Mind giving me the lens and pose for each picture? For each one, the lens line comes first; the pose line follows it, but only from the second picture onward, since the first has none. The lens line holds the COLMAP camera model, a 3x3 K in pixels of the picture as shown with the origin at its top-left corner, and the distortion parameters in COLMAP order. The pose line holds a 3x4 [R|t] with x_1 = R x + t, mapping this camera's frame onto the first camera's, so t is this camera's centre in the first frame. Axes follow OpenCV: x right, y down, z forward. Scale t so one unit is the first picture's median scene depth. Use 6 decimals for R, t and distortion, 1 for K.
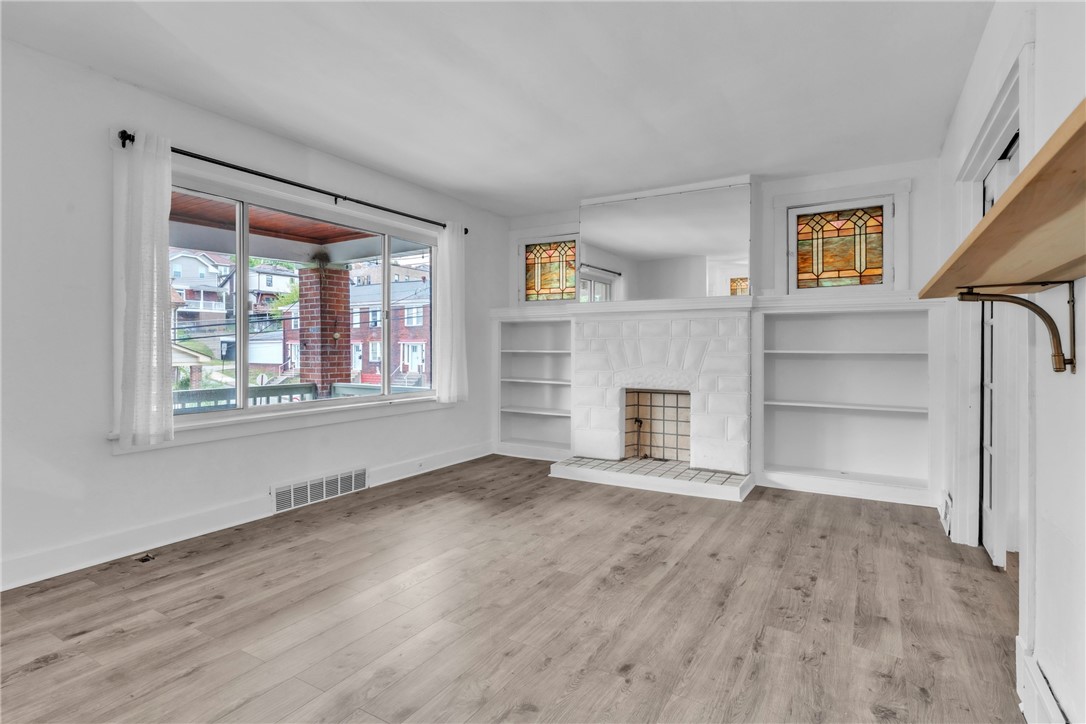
lens RADIAL K [[544.4, 0, 531.4], [0, 544.4, 360.1], [0, 0, 1]] dist [0.003212, -0.001038]
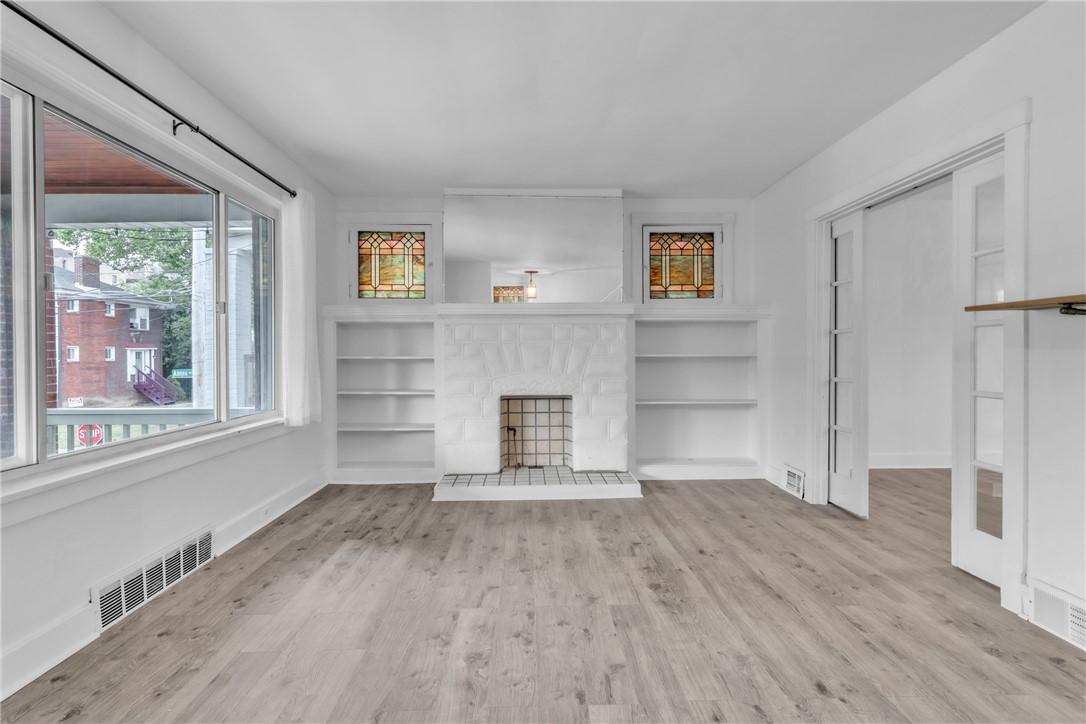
lens RADIAL K [[544.4, 0, 532.3], [0, 544.4, 364.0], [0, 0, 1]] dist [0.003212, -0.001038]
pose [[0.842711, -0.016579, 0.538110, -0.431020], [0.017791, 0.999837, 0.002944, -0.007238], [-0.538072, 0.007093, 0.842869, 0.263911]]
